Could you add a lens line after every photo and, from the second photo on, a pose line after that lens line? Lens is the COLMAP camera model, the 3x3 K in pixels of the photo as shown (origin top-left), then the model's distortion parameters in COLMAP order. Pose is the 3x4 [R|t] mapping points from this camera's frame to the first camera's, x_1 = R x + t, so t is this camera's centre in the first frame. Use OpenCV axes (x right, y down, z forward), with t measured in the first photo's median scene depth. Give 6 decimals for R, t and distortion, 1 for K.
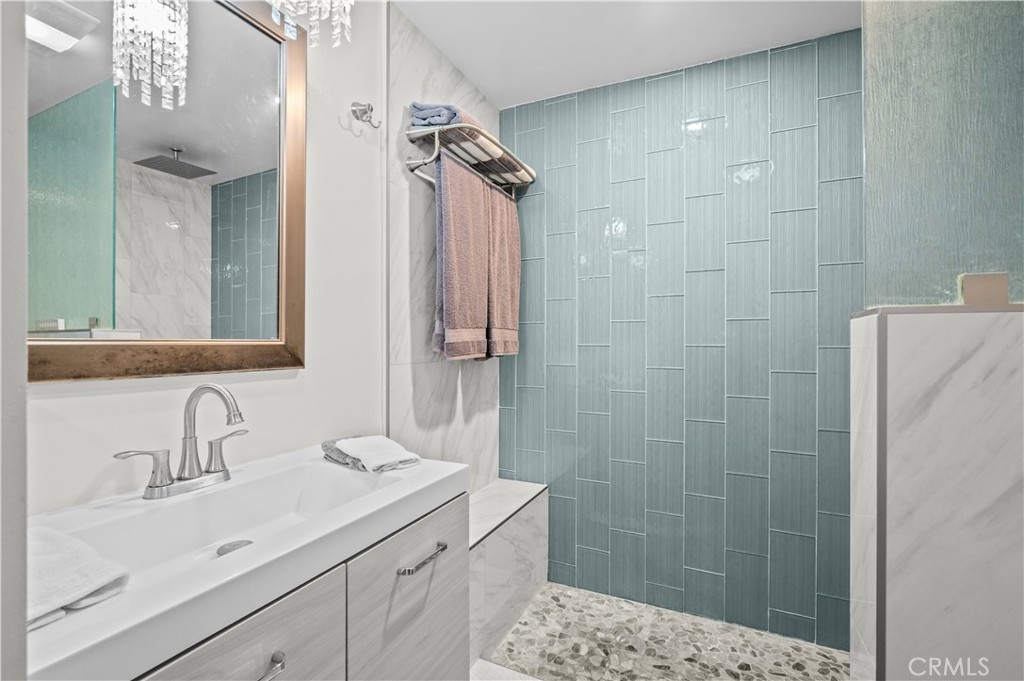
lens RADIAL K [[451.3, 0, 512.0], [0, 451.3, 340.5], [0, 0, 1]] dist [-0.000531, -0.000481]
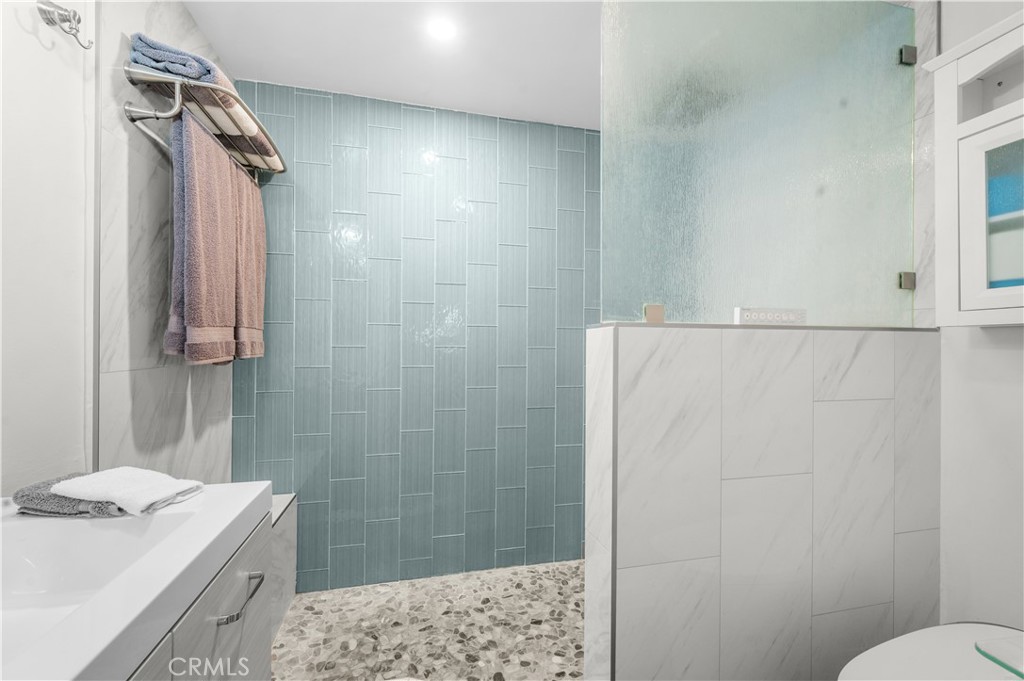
lens RADIAL K [[418.1, 0, 510.7], [0, 418.1, 343.1], [0, 0, 1]] dist [0.000323, 0.000063]
pose [[0.786455, 0.004241, 0.617633, -0.142416], [-0.005894, 0.999982, 0.000640, -0.000091], [-0.617619, -0.004143, 0.786467, 0.035099]]
